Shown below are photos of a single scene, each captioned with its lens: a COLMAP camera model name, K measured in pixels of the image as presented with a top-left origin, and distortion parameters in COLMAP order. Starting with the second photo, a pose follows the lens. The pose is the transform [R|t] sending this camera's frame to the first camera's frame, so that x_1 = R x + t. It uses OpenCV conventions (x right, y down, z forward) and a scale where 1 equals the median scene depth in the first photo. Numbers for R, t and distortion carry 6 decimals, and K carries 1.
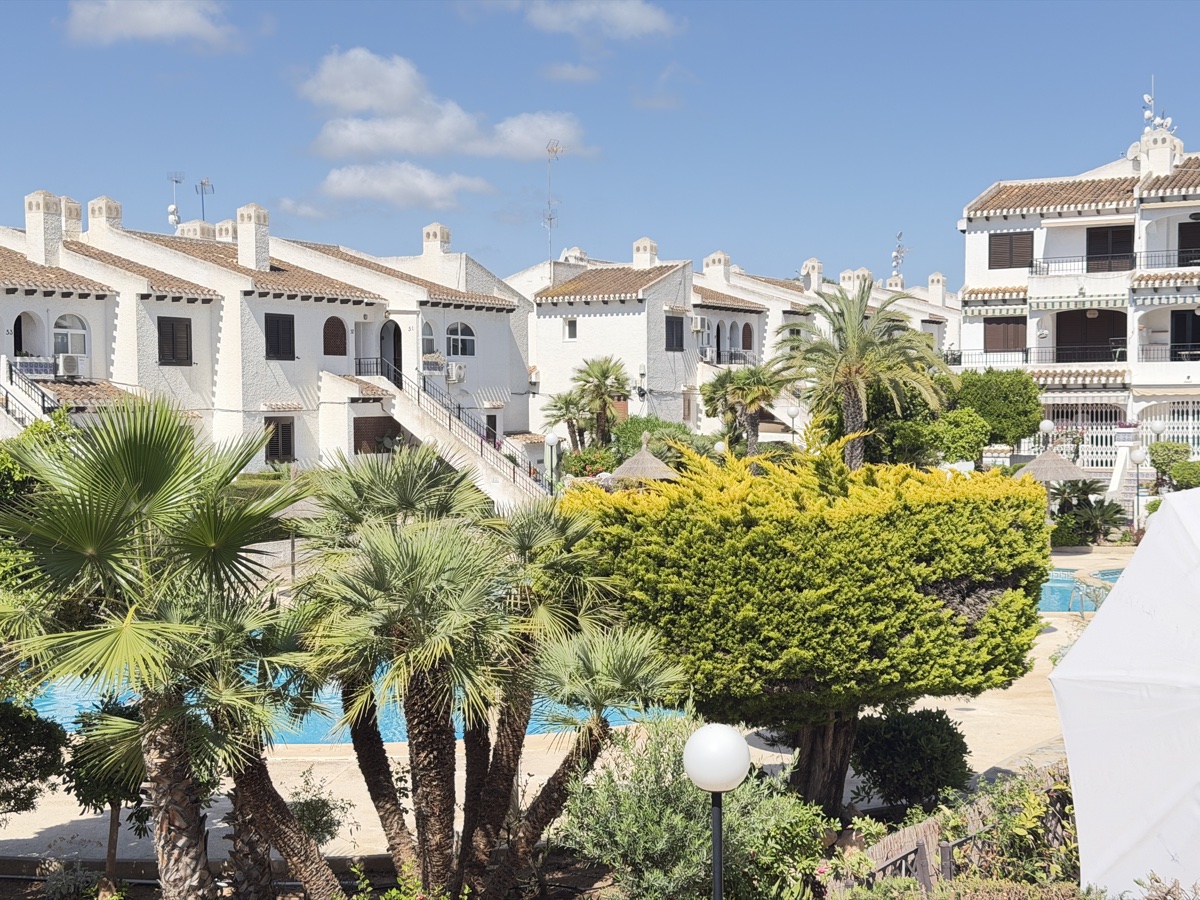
lens RADIAL K [[1689.7, 0, 600.0], [0, 1689.7, 450.0], [0, 0, 1]] dist [0.167781, -0.060741]
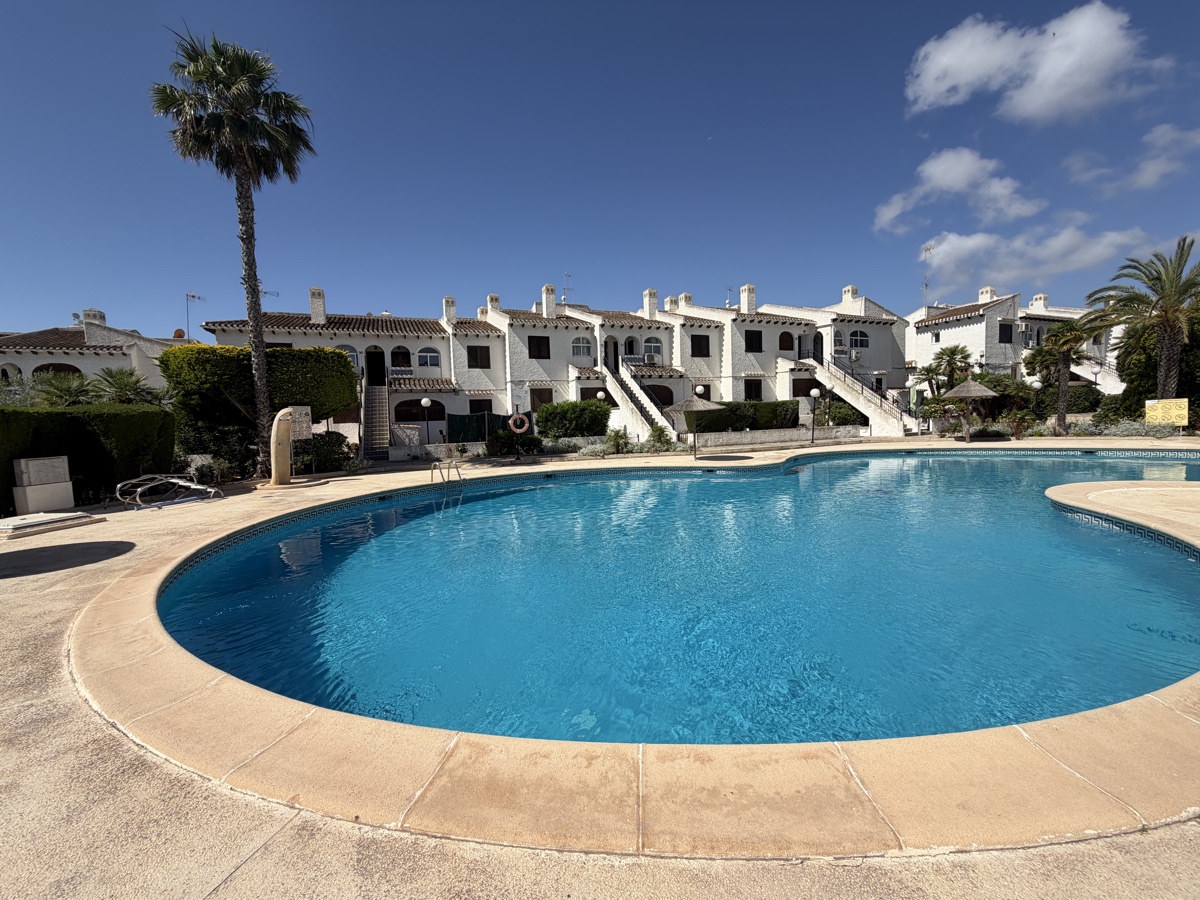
lens RADIAL K [[477.9, 0, 597.0], [0, 477.9, 451.8], [0, 0, 1]] dist [0.000197, 0.000072]
pose [[0.779104, 0.019725, -0.626584, 0.030481], [0.011552, 0.998883, 0.045809, 0.036150], [0.626788, -0.042928, 0.778006, 0.363532]]
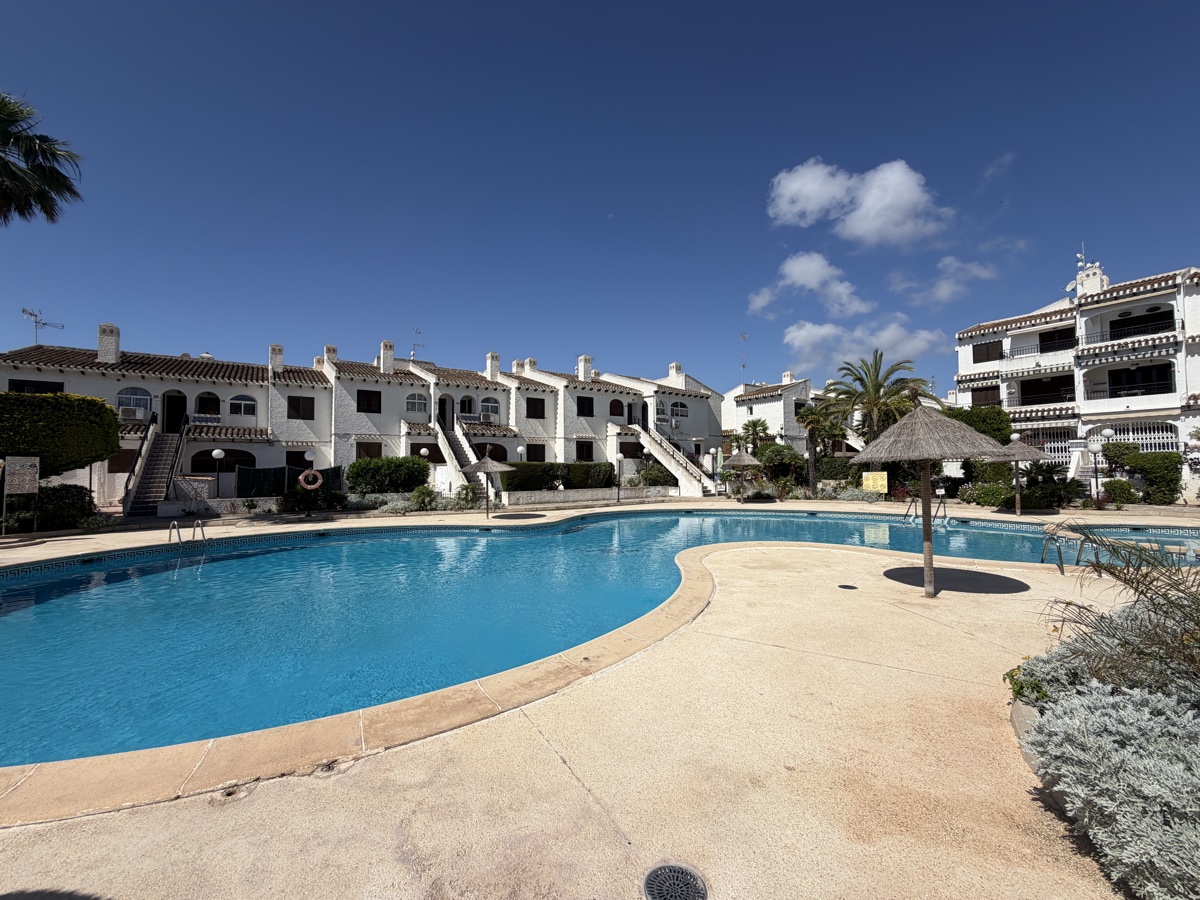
lens RADIAL K [[477.9, 0, 597.0], [0, 477.9, 451.8], [0, 0, 1]] dist [0.000197, 0.000072]
pose [[0.891899, -0.019055, -0.451833, 0.103236], [-0.010162, 0.998015, -0.062148, 0.030486], [0.452121, 0.060021, 0.889935, 0.385066]]
